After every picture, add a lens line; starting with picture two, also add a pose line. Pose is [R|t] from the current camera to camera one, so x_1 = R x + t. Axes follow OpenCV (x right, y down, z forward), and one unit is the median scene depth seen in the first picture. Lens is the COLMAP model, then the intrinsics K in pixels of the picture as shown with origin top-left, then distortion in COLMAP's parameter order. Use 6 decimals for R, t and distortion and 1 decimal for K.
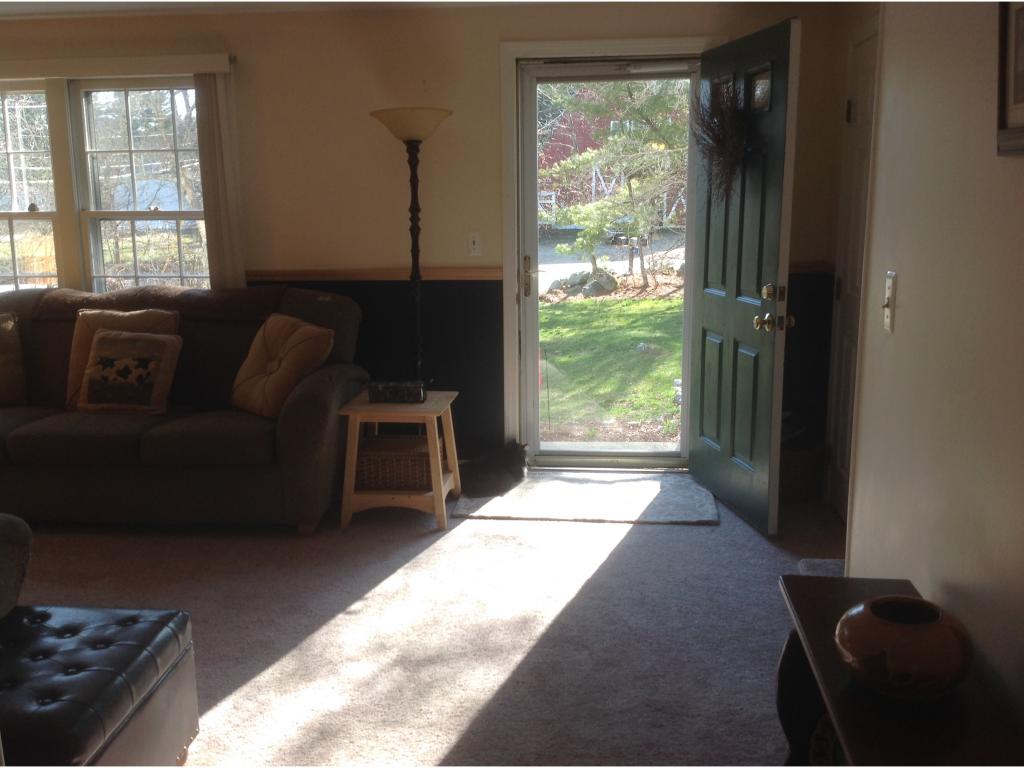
lens RADIAL K [[1054.6, 0, 512.5], [0, 1054.6, 406.8], [0, 0, 1]] dist [0.214371, -0.524558]
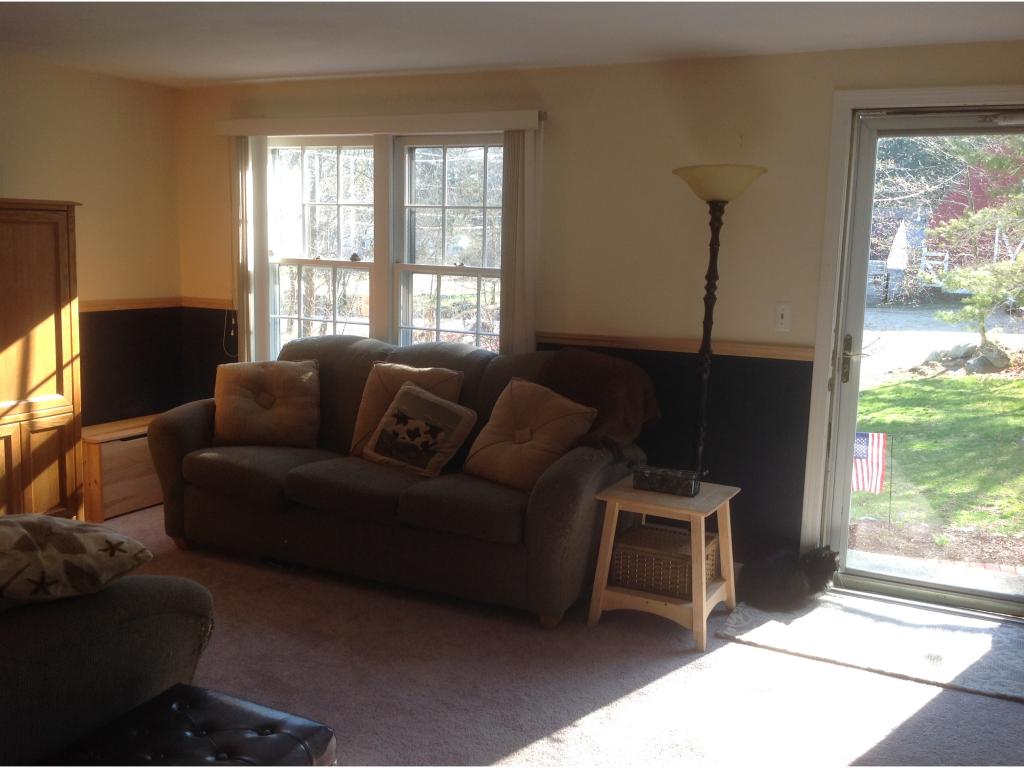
lens RADIAL K [[1031.9, 0, 512.0], [0, 1031.9, 384.0], [0, 0, 1]] dist [0.144026, -0.284760]
pose [[0.928482, 0.087497, -0.360924, 0.071592], [-0.108886, 0.993276, -0.039316, -0.043391], [0.355057, 0.075804, 0.931766, 0.137619]]
